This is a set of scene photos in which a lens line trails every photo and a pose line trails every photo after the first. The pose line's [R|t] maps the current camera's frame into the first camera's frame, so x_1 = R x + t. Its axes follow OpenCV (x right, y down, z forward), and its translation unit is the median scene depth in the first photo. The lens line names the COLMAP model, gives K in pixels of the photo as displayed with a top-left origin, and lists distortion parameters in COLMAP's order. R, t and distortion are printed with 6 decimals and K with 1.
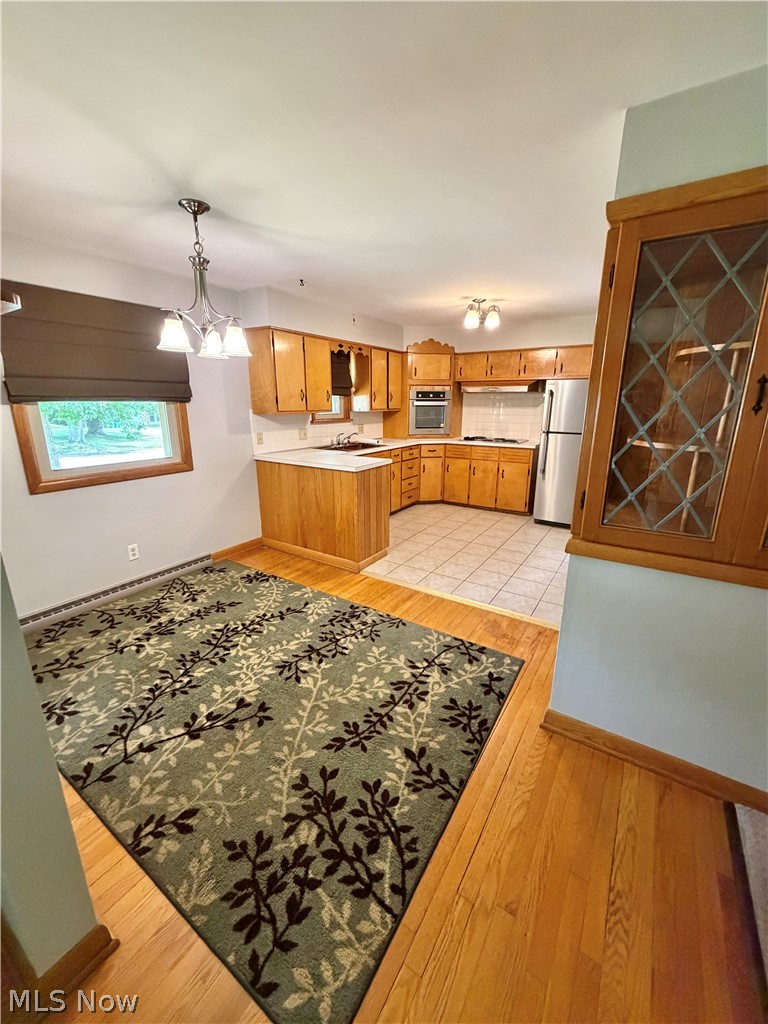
lens RADIAL K [[409.7, 0, 383.1], [0, 409.7, 512.1], [0, 0, 1]] dist [0.001443, 0.000650]
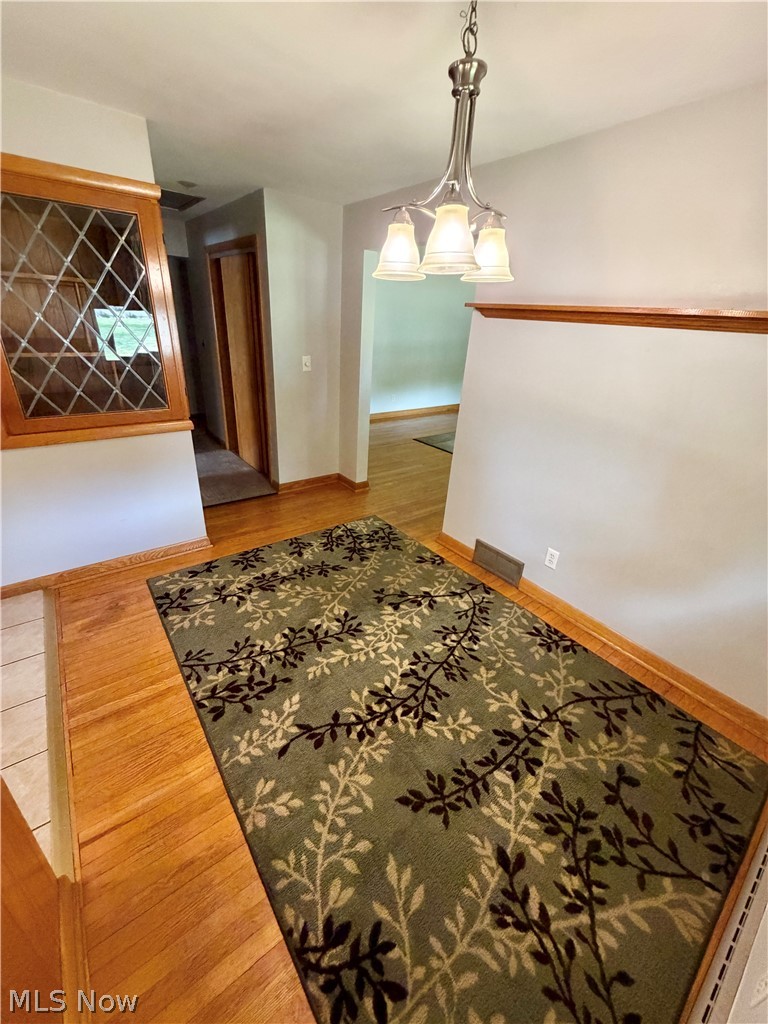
lens RADIAL K [[409.7, 0, 383.1], [0, 409.7, 509.9], [0, 0, 1]] dist [0.001443, 0.000650]
pose [[-0.941379, -0.192530, 0.277015, -0.359508], [0.032283, 0.765969, 0.642066, -0.322025], [-0.335802, 0.613371, -0.714852, 1.036329]]
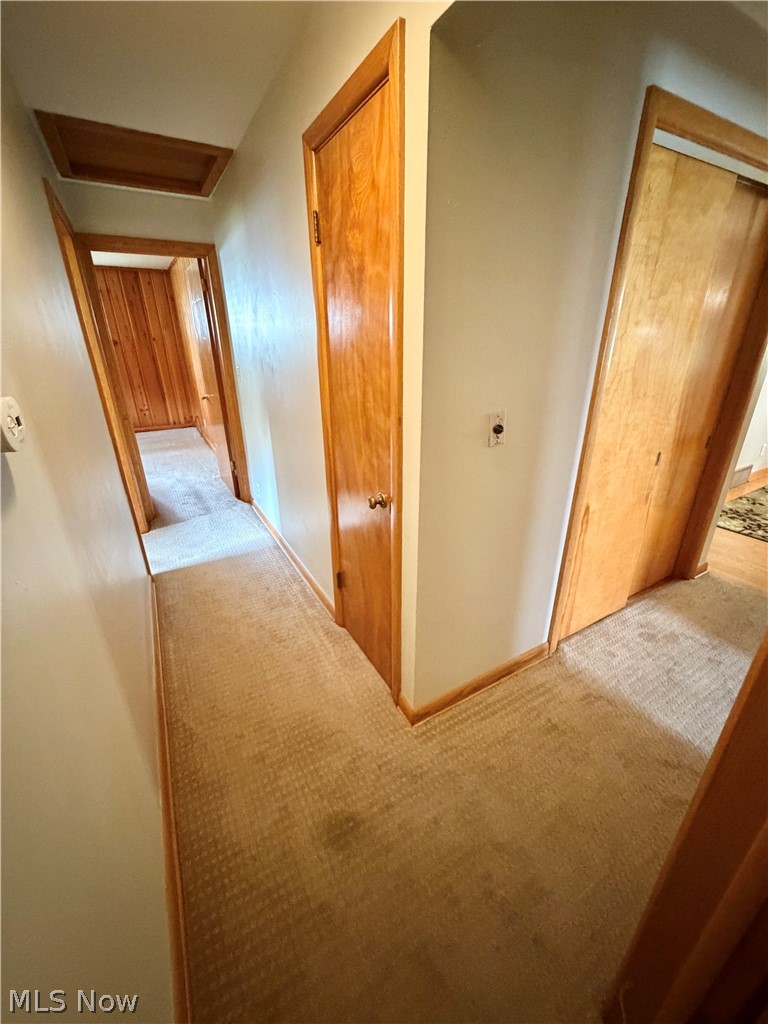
lens RADIAL K [[409.7, 0, 386.7], [0, 409.7, 509.9], [0, 0, 1]] dist [0.001443, 0.000650]
pose [[-0.451832, 0.349887, -0.820626, 1.161059], [-0.224668, 0.845600, 0.484236, 0.033593], [0.863349, 0.403162, -0.303460, -0.081479]]
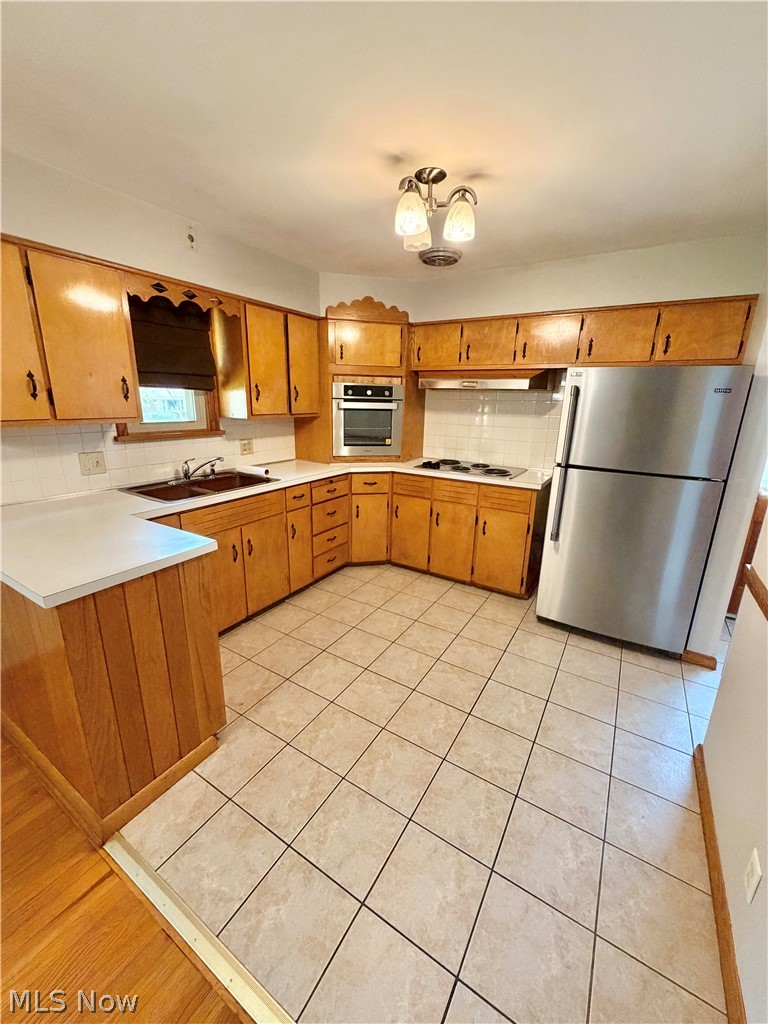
lens RADIAL K [[409.7, 0, 383.6], [0, 409.7, 511.6], [0, 0, 1]] dist [0.001443, 0.000650]
pose [[0.999558, 0.013980, 0.026219, 0.208593], [-0.014153, 0.999879, 0.006428, -0.188836], [-0.026126, -0.006796, 0.999636, 0.655886]]
